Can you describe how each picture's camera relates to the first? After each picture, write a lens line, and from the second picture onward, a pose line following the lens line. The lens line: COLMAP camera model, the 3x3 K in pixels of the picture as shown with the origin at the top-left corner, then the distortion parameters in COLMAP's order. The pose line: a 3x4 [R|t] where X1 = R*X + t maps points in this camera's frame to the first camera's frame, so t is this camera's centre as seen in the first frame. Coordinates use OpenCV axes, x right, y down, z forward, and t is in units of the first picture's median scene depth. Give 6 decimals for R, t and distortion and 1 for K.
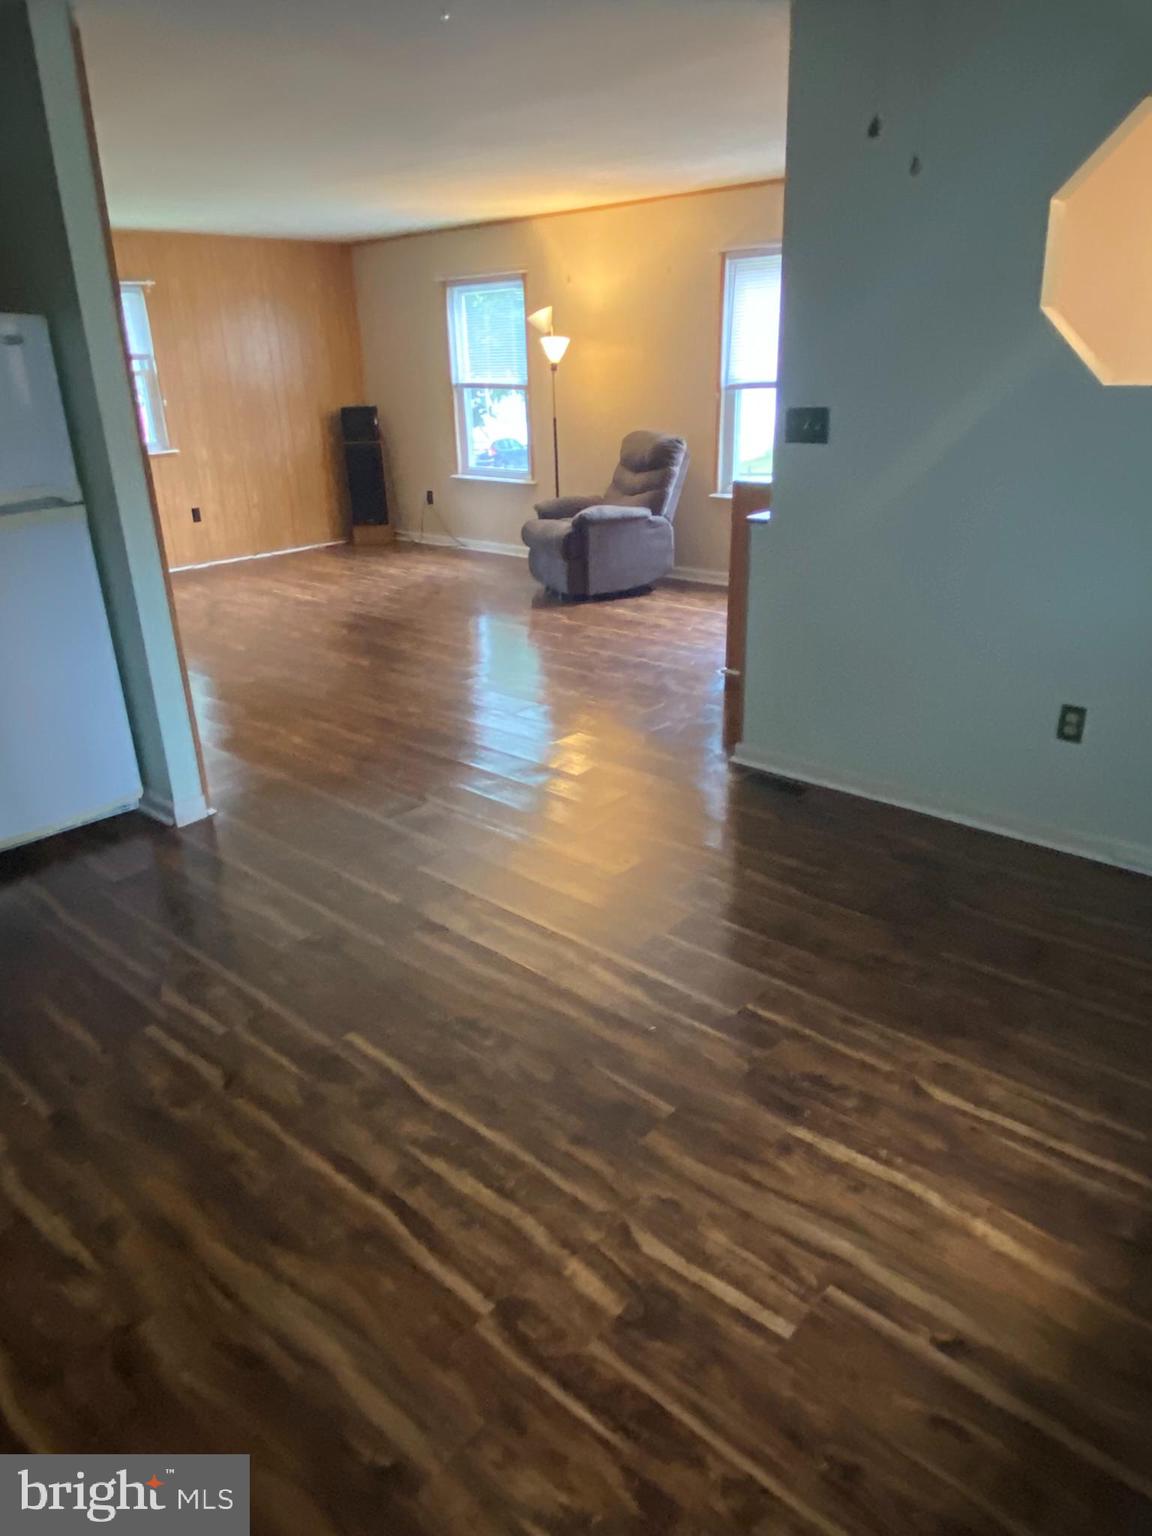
lens RADIAL K [[1027.8, 0, 605.7], [0, 1027.8, 765.4], [0, 0, 1]] dist [0.074711, -0.102604]
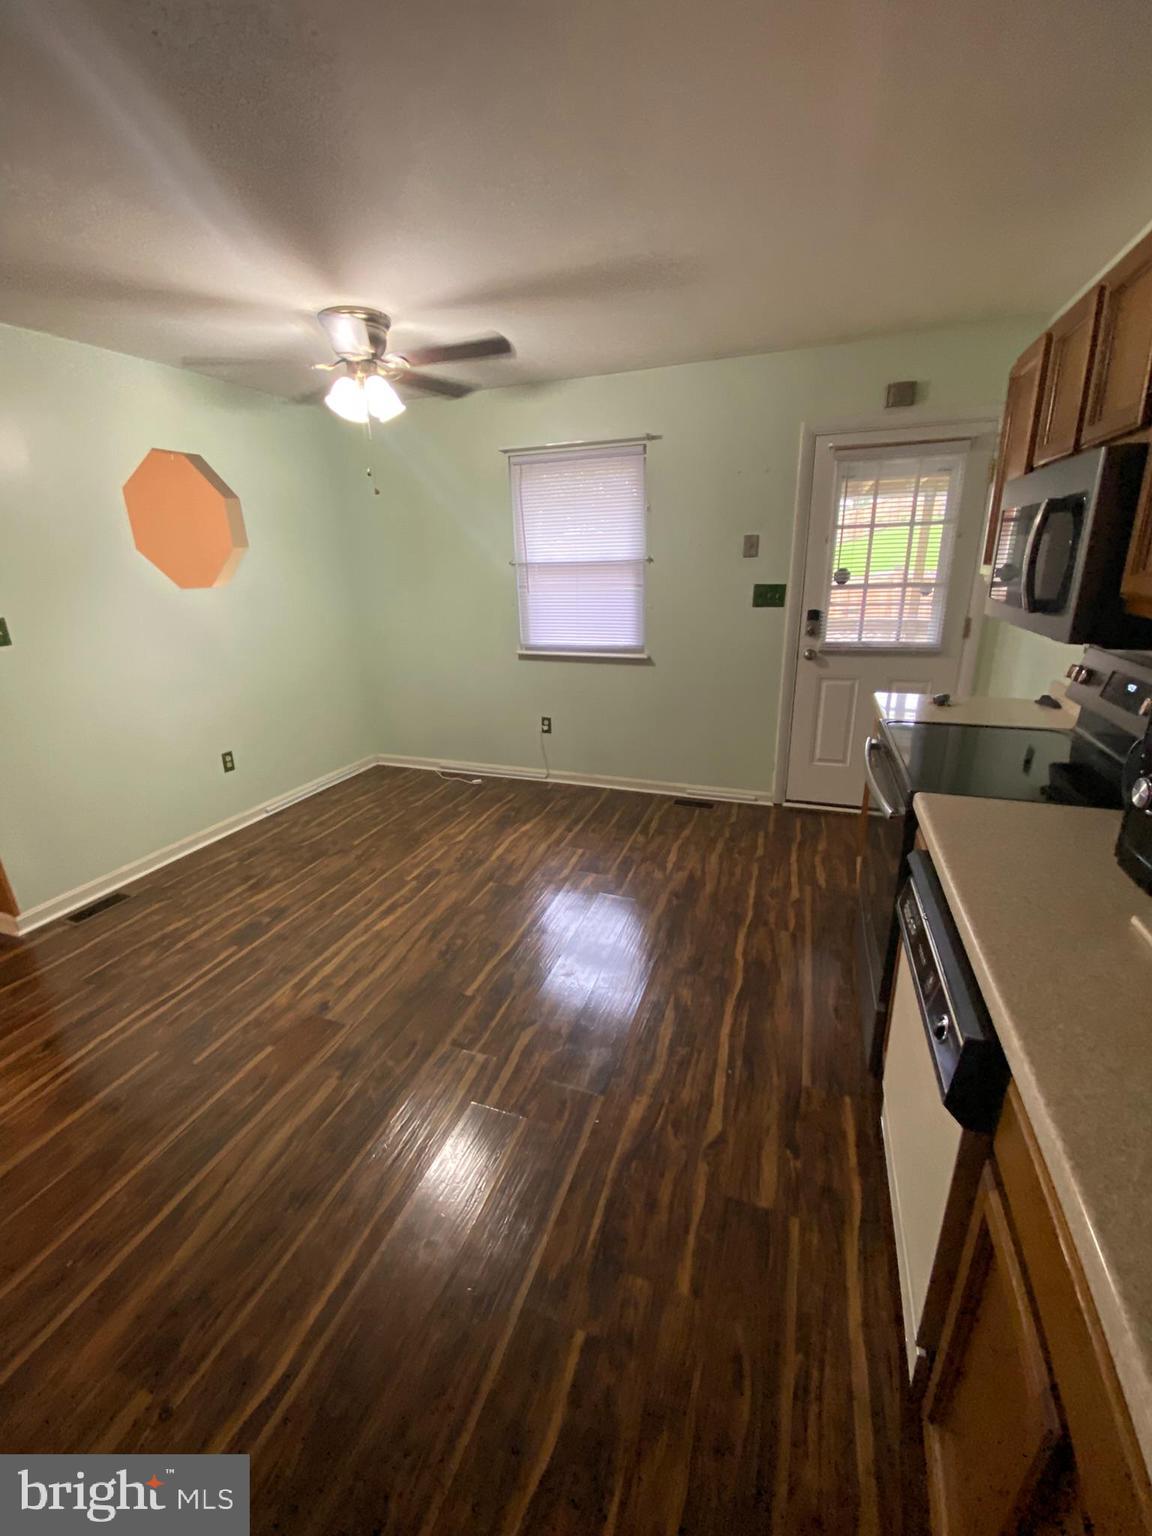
lens RADIAL K [[615.2, 0, 580.4], [0, 615.2, 765.5], [0, 0, 1]] dist [0.011890, -0.016247]
pose [[-0.380322, -0.252946, 0.889592, -1.243408], [0.376572, 0.836177, 0.398751, -0.374818], [-0.844719, 0.486649, -0.222764, 1.105145]]
